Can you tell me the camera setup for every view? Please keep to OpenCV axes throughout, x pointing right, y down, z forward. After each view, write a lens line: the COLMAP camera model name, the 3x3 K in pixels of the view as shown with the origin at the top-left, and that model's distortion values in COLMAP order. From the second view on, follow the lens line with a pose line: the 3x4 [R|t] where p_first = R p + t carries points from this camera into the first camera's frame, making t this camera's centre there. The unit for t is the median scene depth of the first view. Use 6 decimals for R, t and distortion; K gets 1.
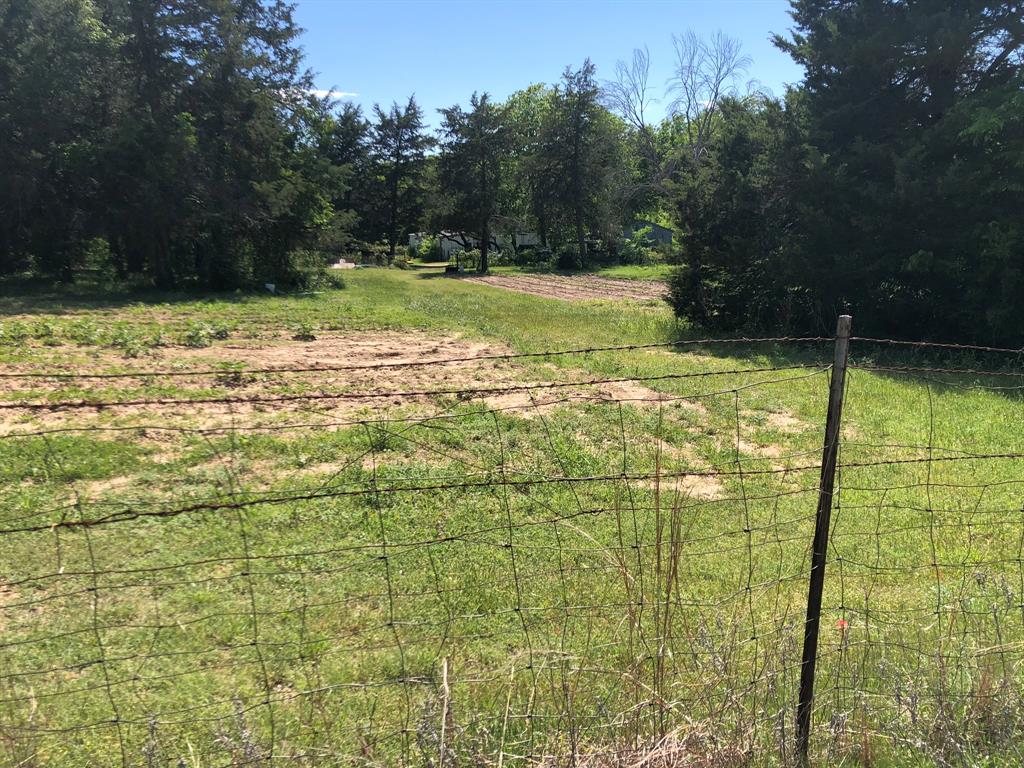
lens RADIAL K [[828.6, 0, 524.1], [0, 828.6, 387.3], [0, 0, 1]] dist [-0.001922, -0.001899]
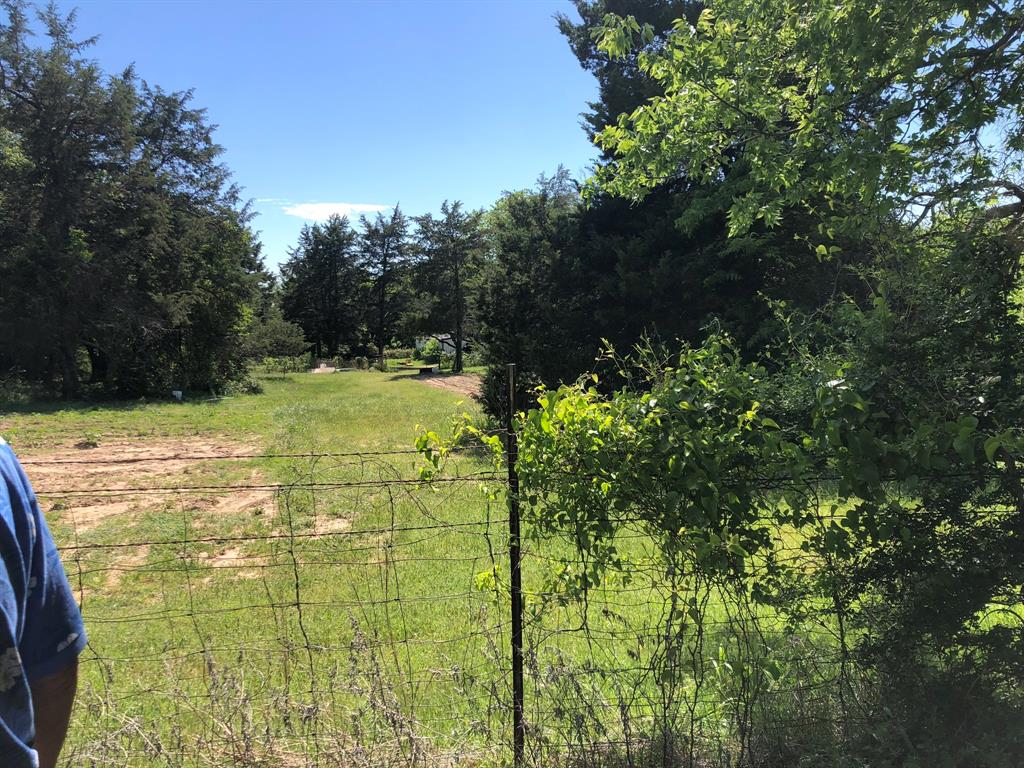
lens RADIAL K [[828.6, 0, 524.1], [0, 828.6, 387.3], [0, 0, 1]] dist [-0.001922, -0.001899]
pose [[0.998597, -0.024154, -0.047120, 0.205703], [0.018379, 0.992682, -0.119354, -0.000541], [0.049658, 0.118320, 0.991733, 0.020588]]
